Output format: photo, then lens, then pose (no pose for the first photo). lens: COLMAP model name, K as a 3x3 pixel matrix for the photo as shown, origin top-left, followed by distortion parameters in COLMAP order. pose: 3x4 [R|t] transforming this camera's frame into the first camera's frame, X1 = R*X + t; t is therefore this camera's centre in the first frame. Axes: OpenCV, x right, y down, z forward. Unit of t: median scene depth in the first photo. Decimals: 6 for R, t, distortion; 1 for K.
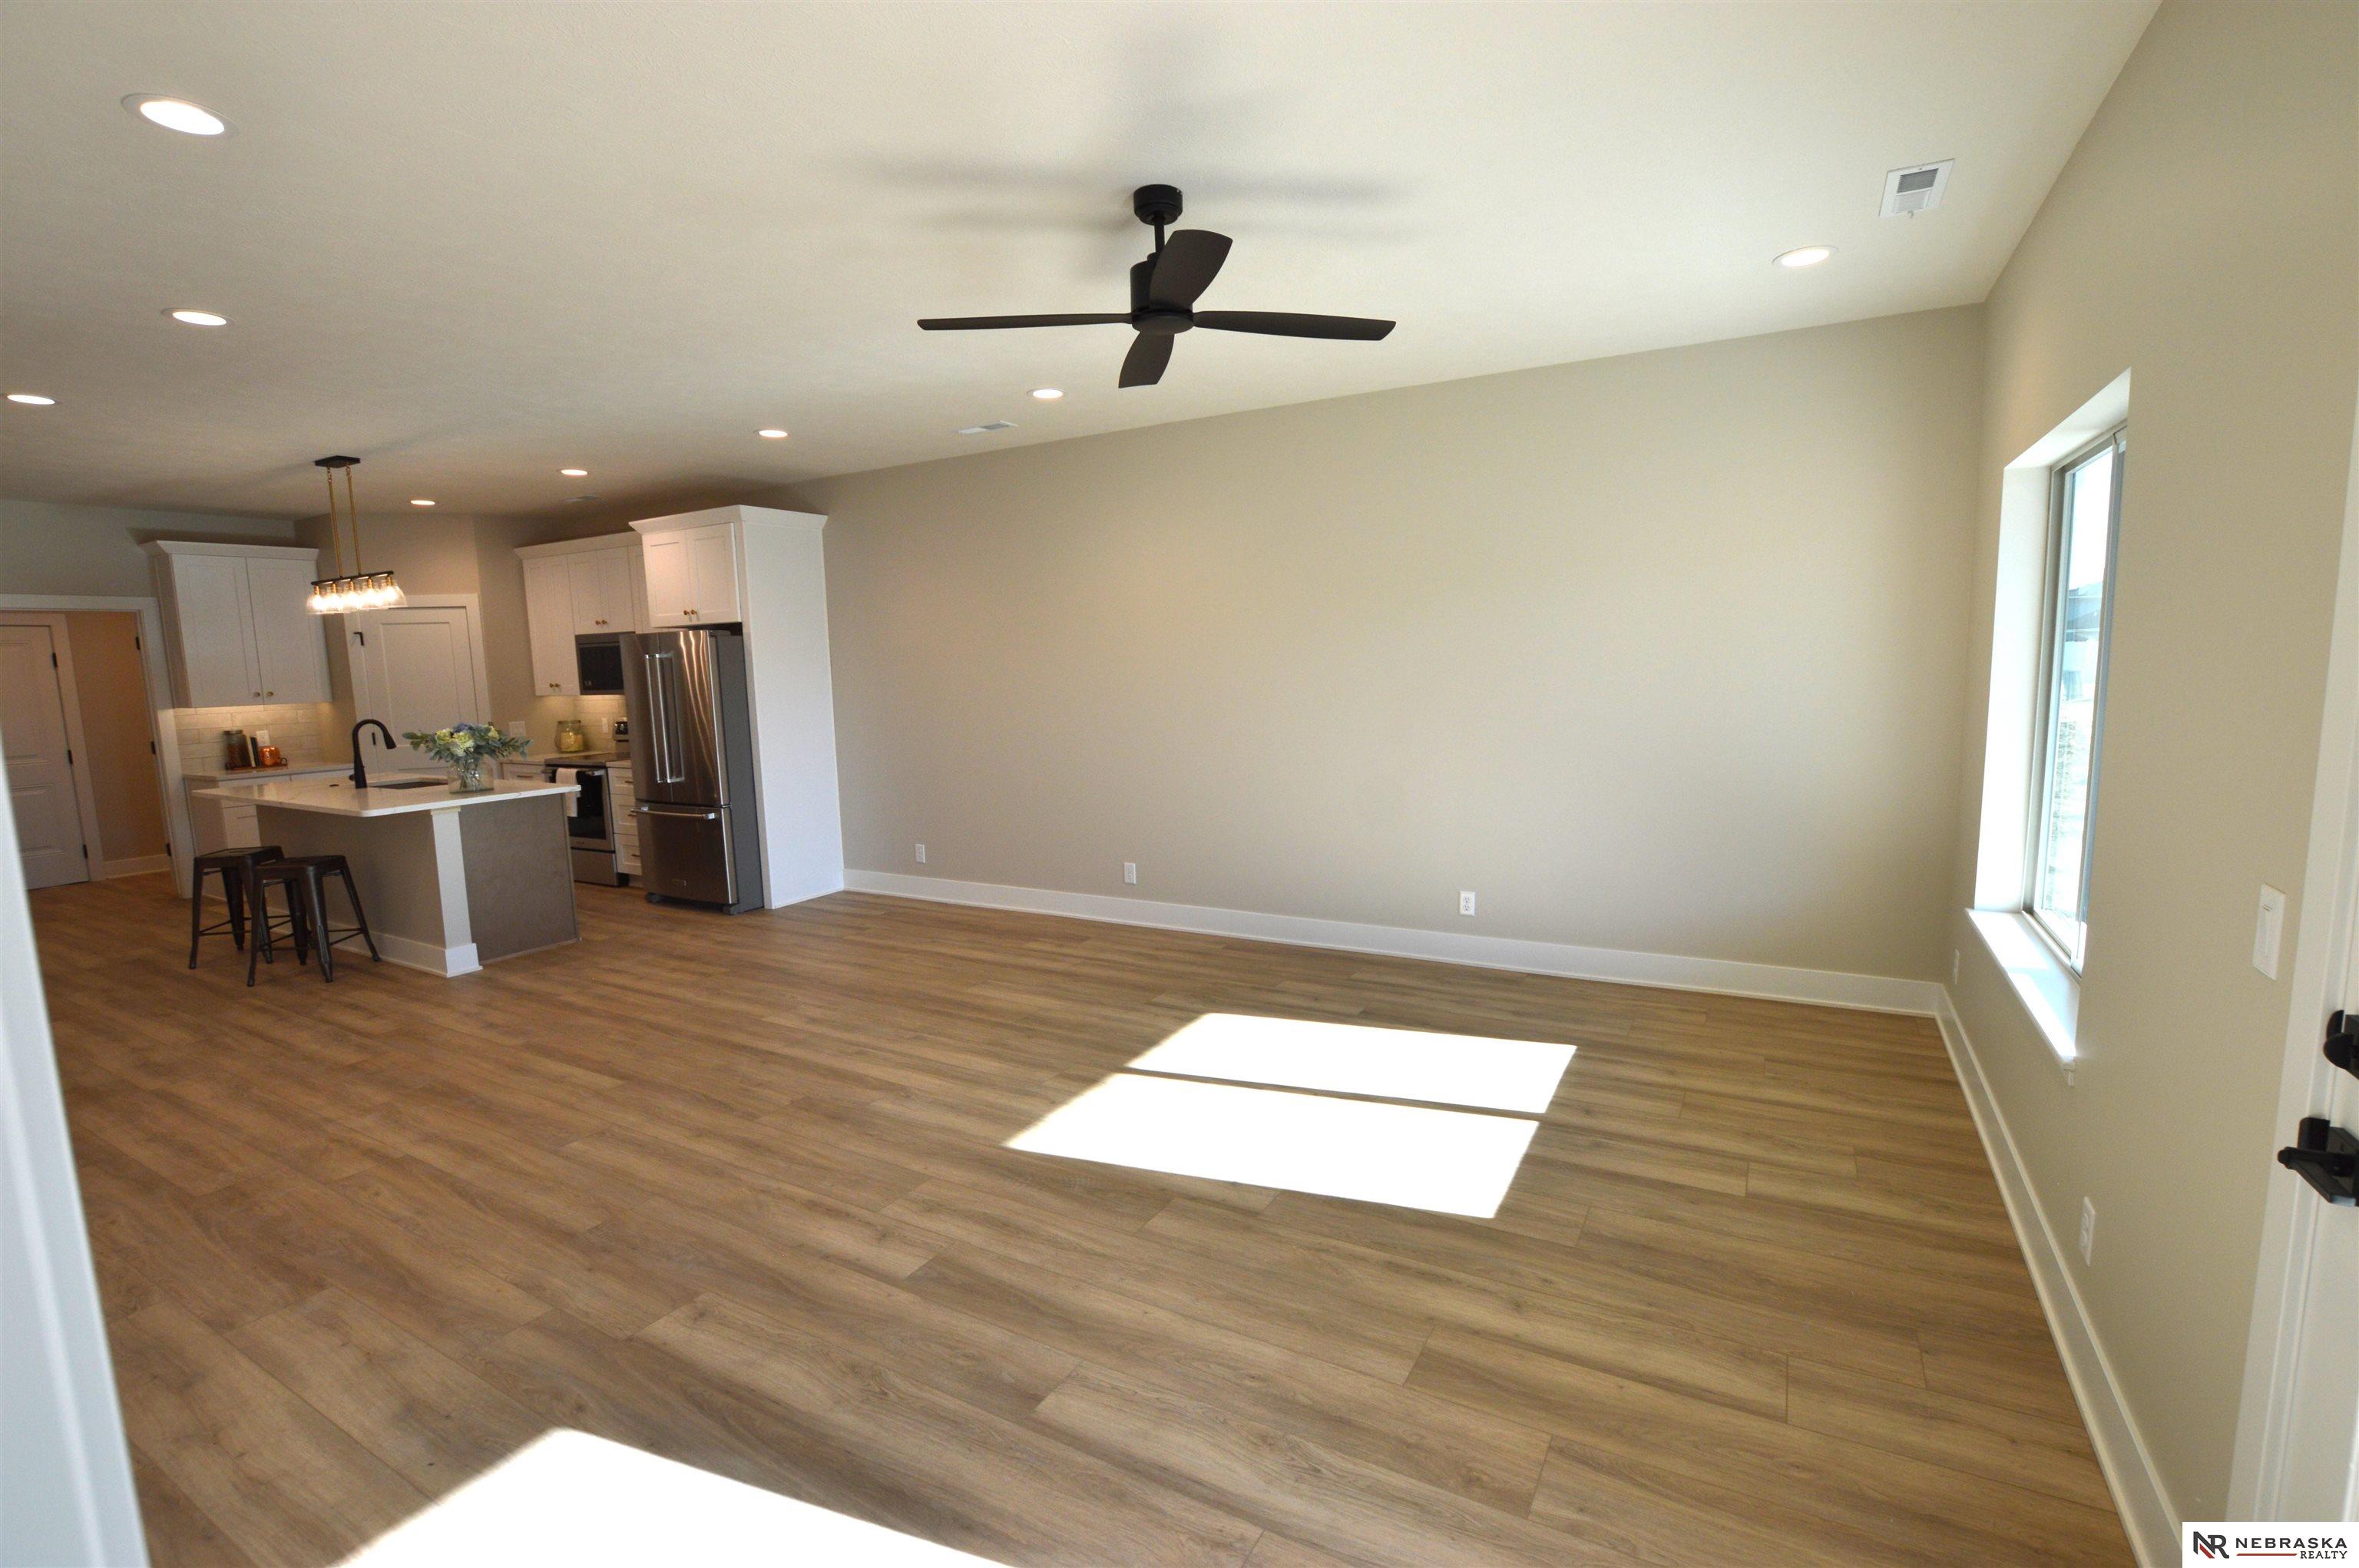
lens RADIAL K [[1054.1, 0, 1189.3], [0, 1054.1, 791.6], [0, 0, 1]] dist [-0.026760, 0.000820]
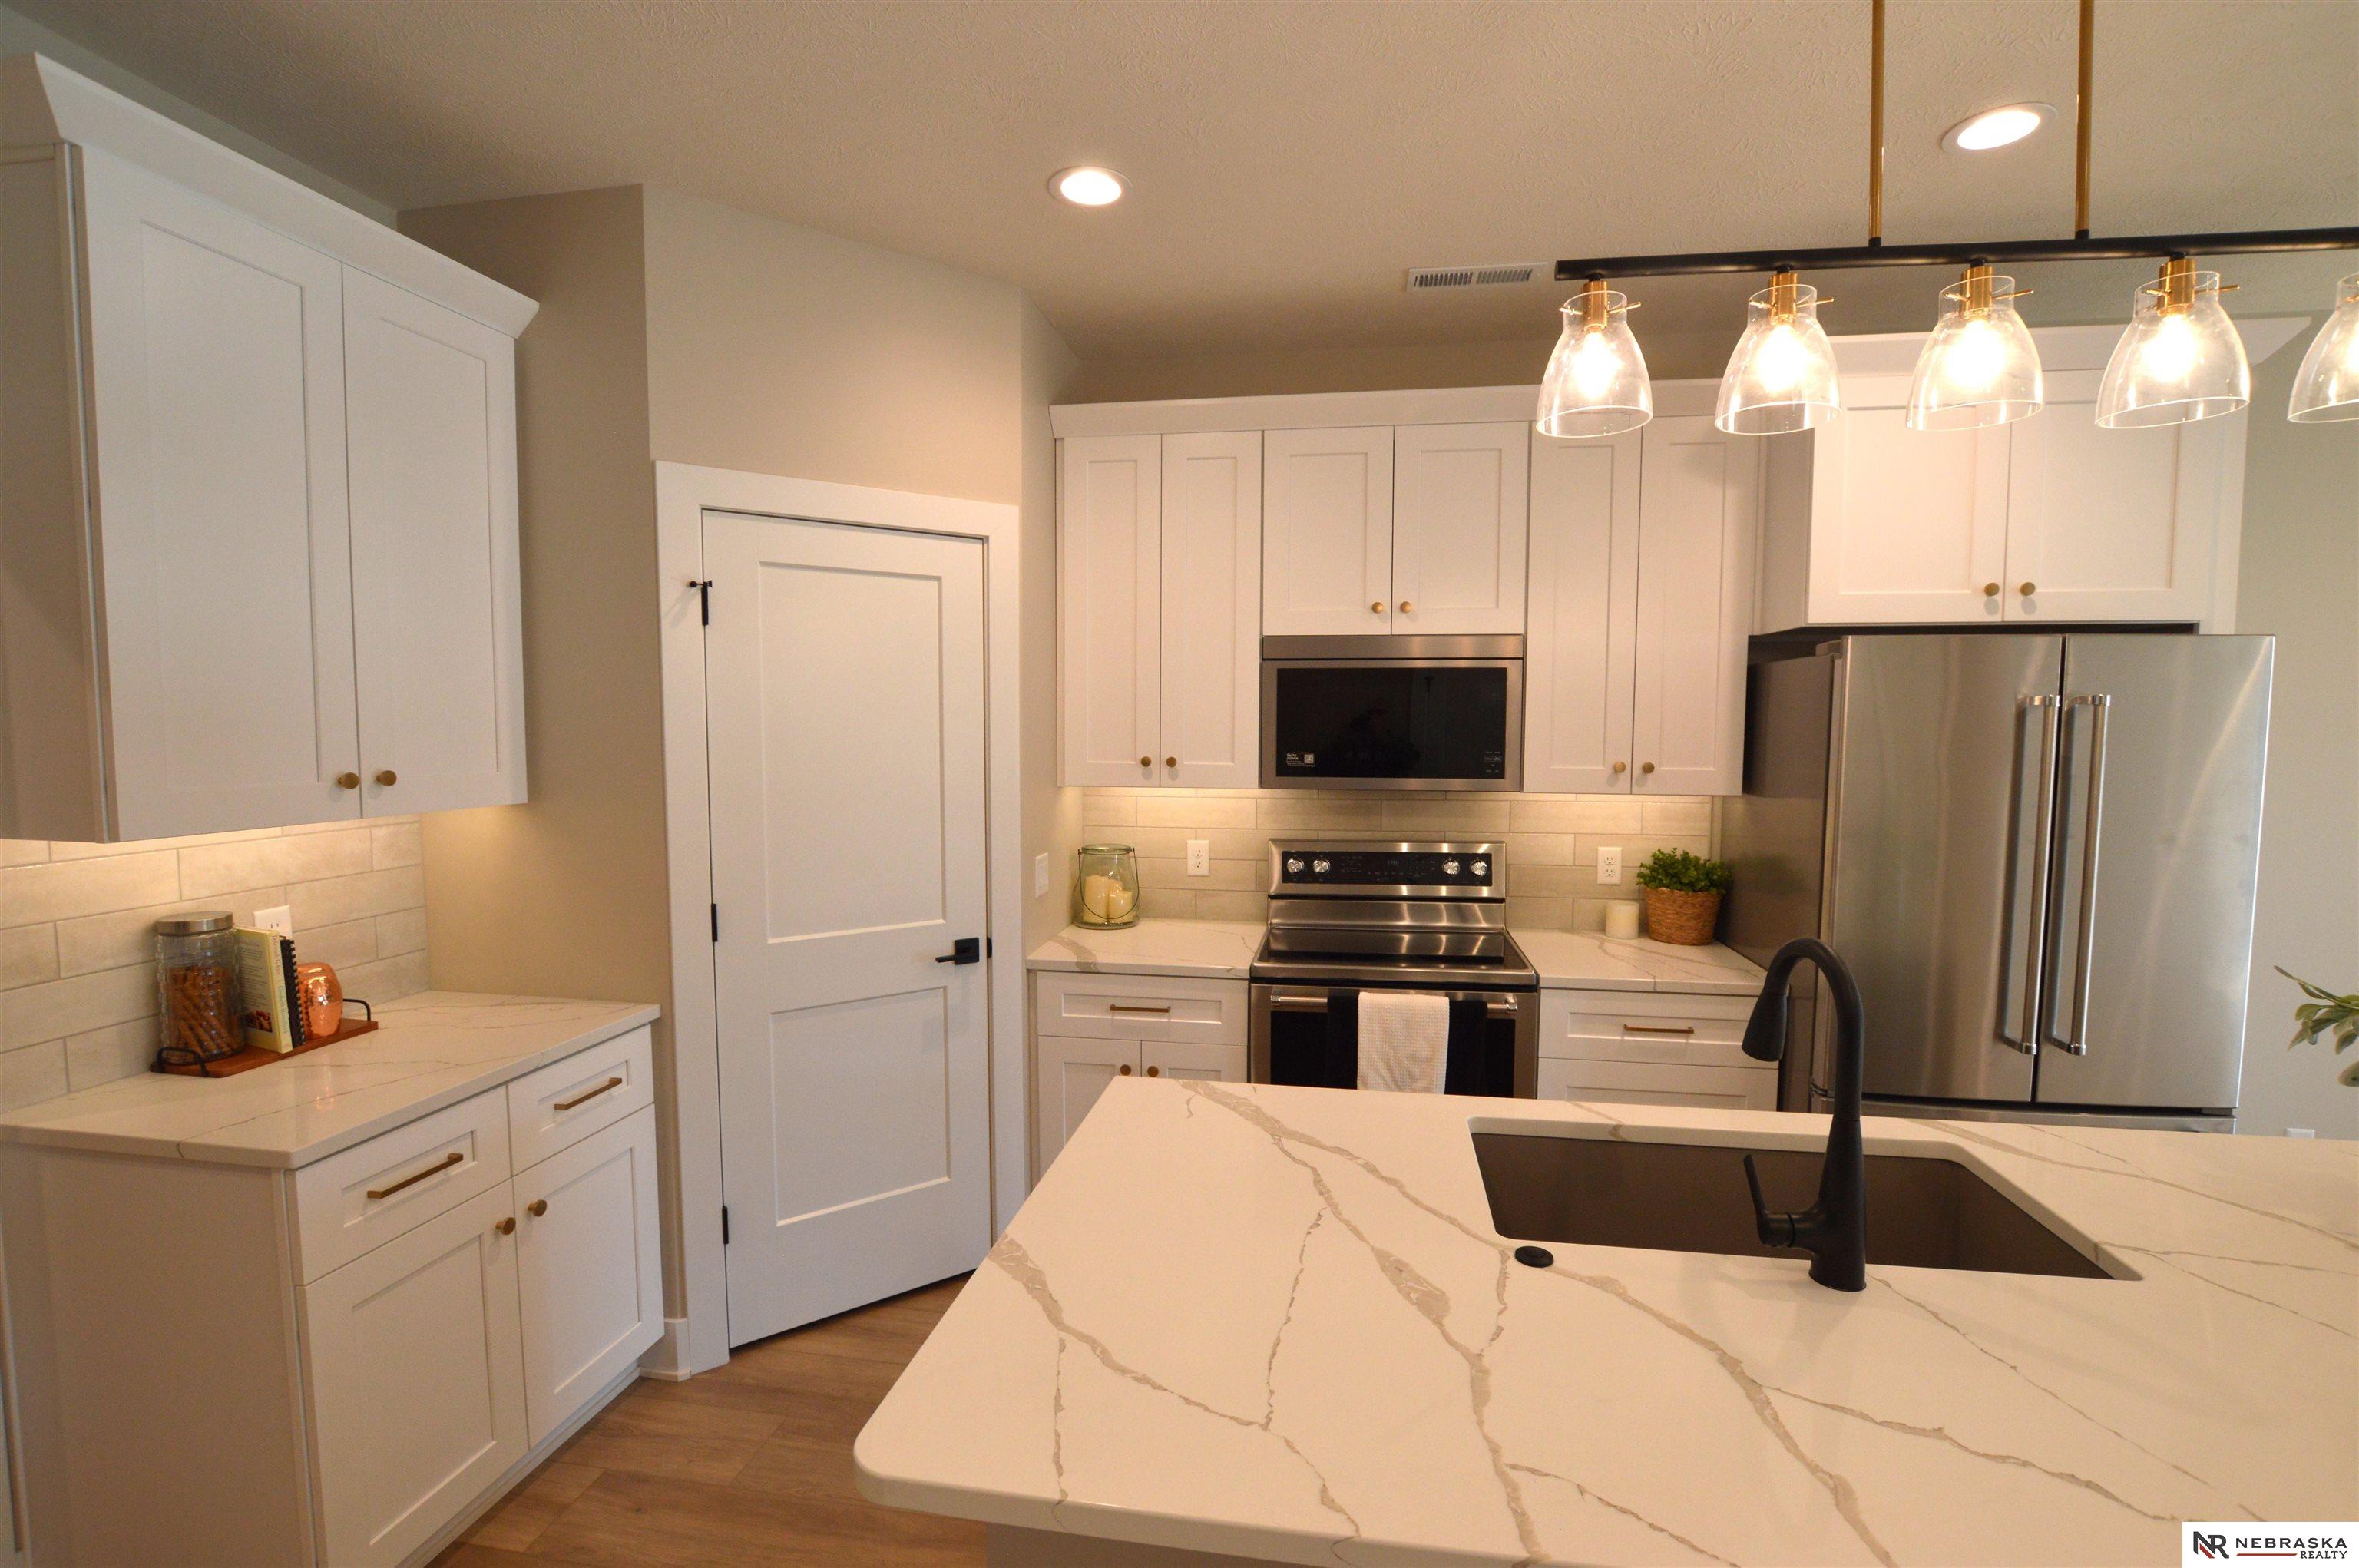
lens RADIAL K [[1054.1, 0, 1189.3], [0, 1054.1, 791.6], [0, 0, 1]] dist [-0.026760, 0.000820]
pose [[0.938180, 0.003621, 0.346128, -1.284842], [0.018152, 0.998055, -0.059642, -0.116528], [-0.345670, 0.062238, 0.936290, 1.097534]]
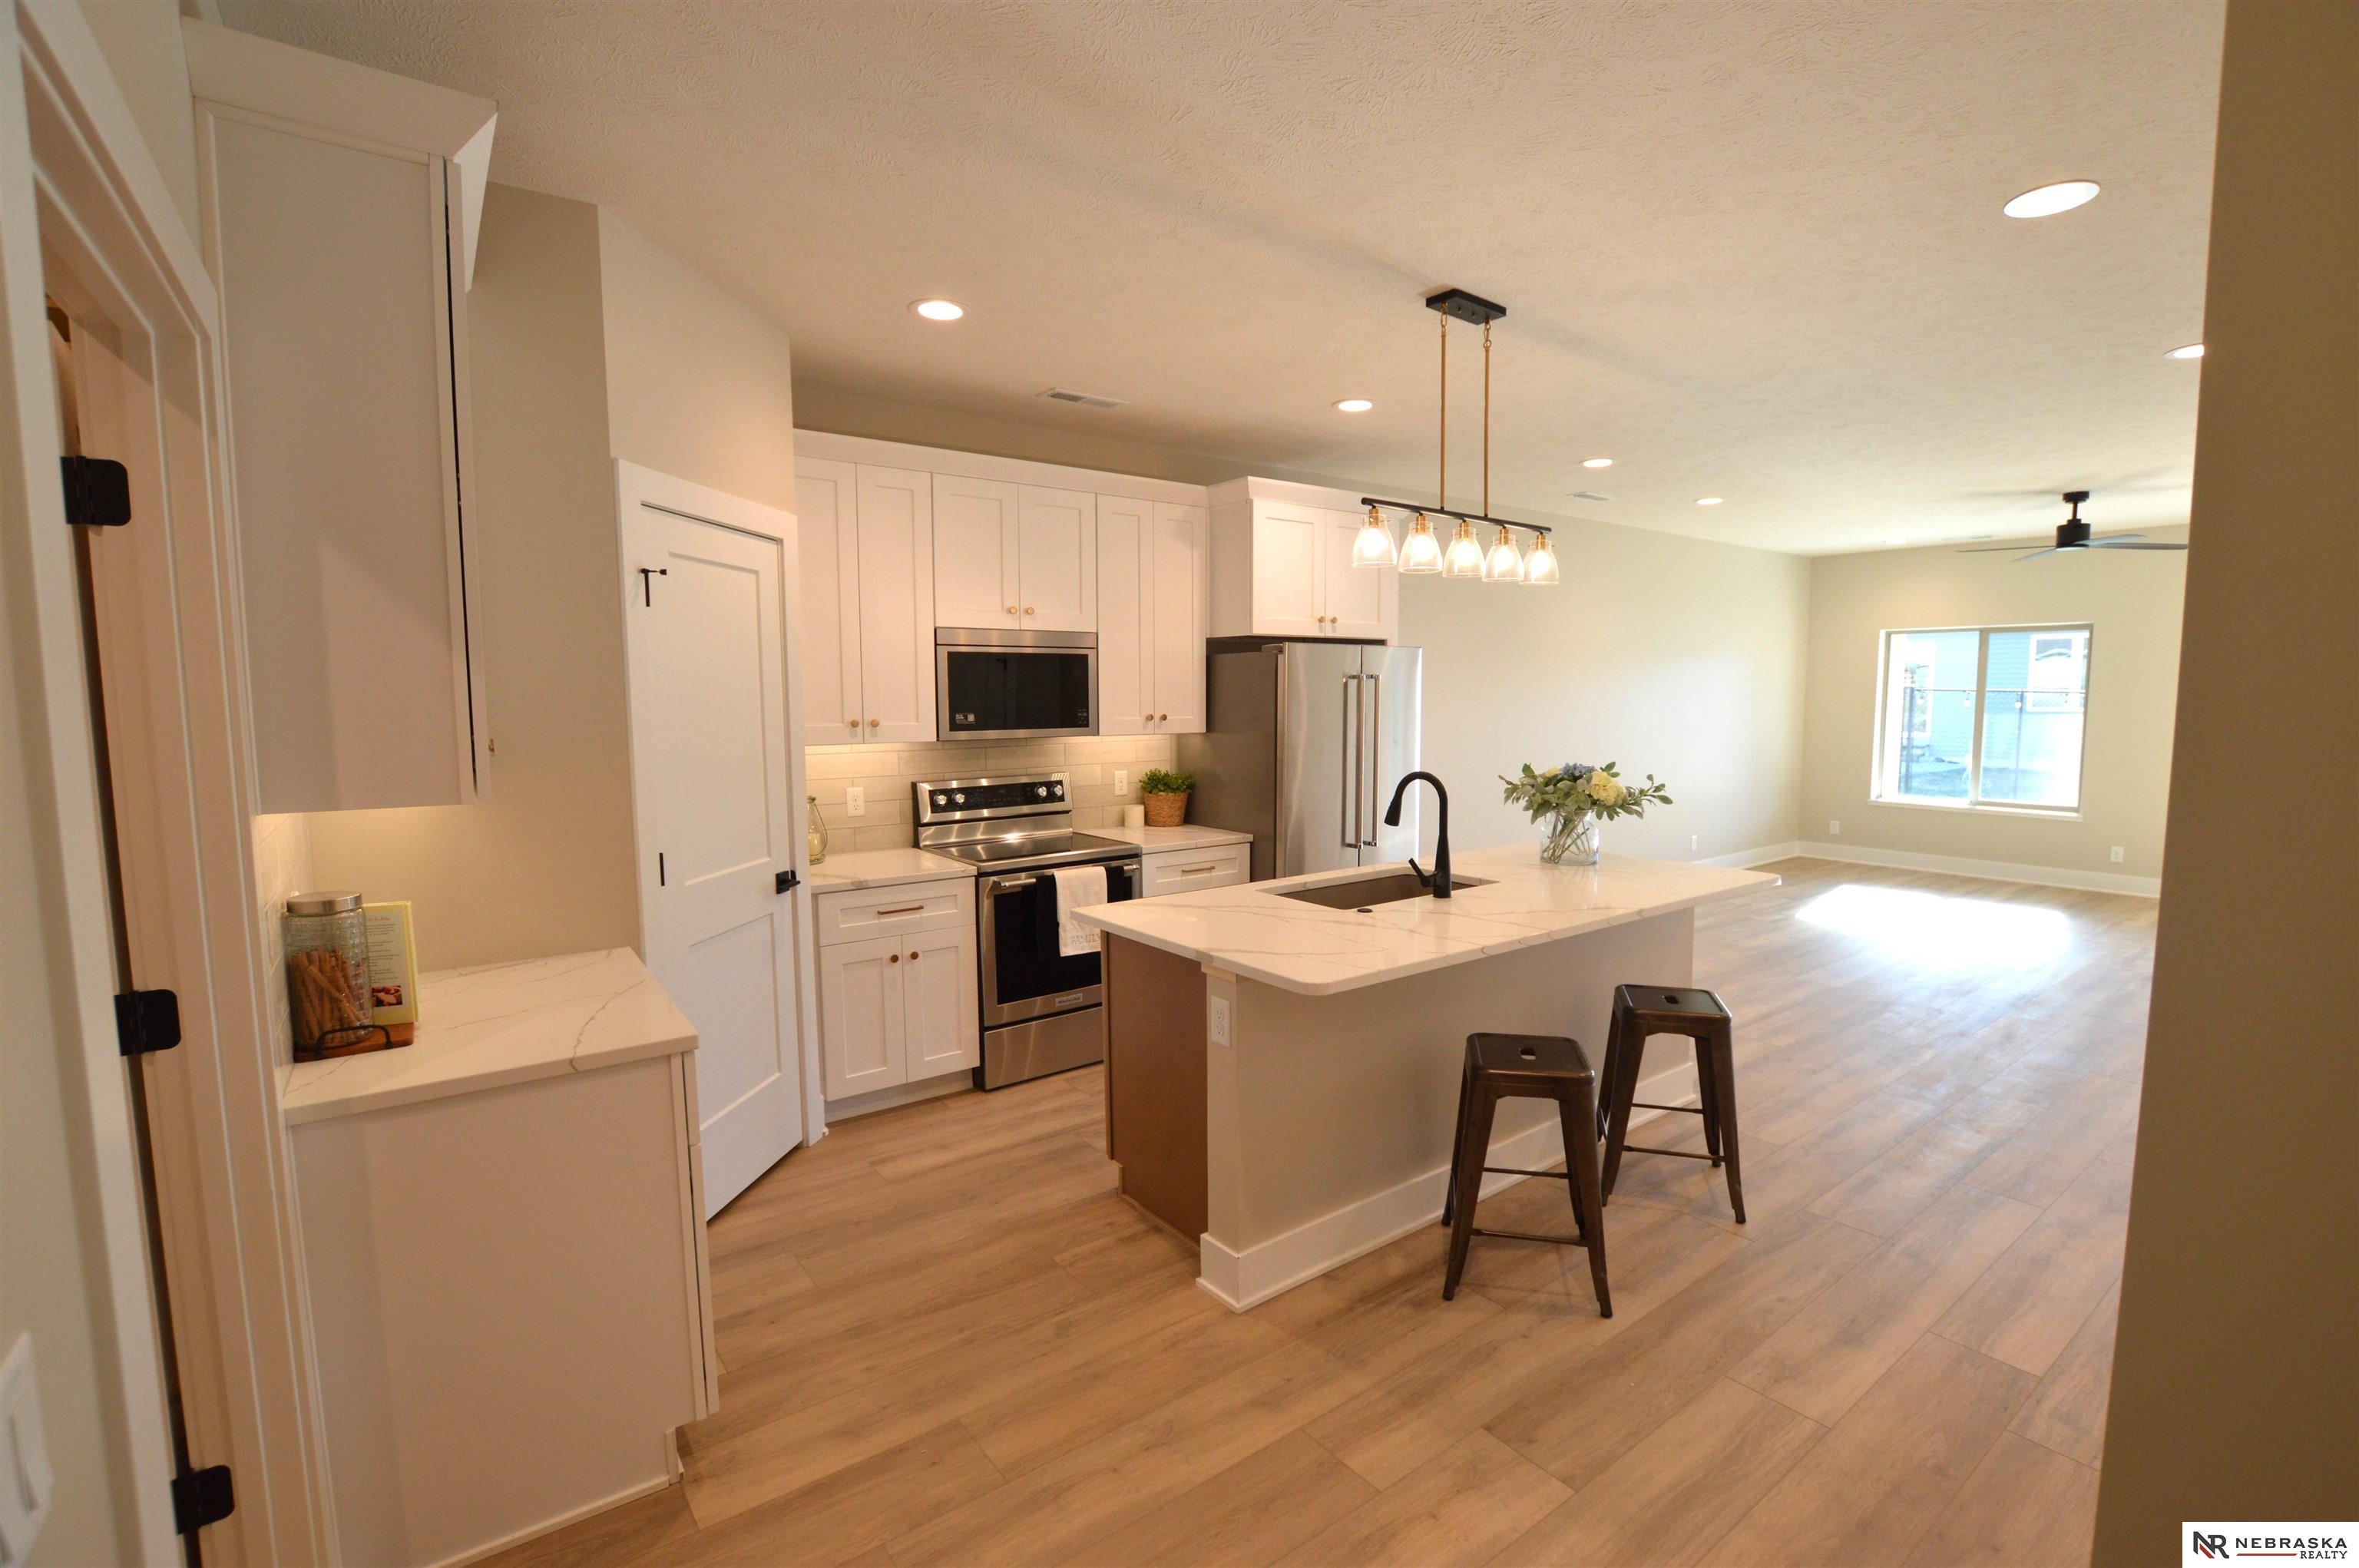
lens RADIAL K [[1054.1, 0, 1189.3], [0, 1054.1, 791.6], [0, 0, 1]] dist [-0.026760, 0.000820]
pose [[0.402343, -0.064267, 0.913231, -1.756249], [0.111120, 0.993586, 0.020965, -0.109859], [-0.908720, 0.093043, 0.406903, 1.155450]]
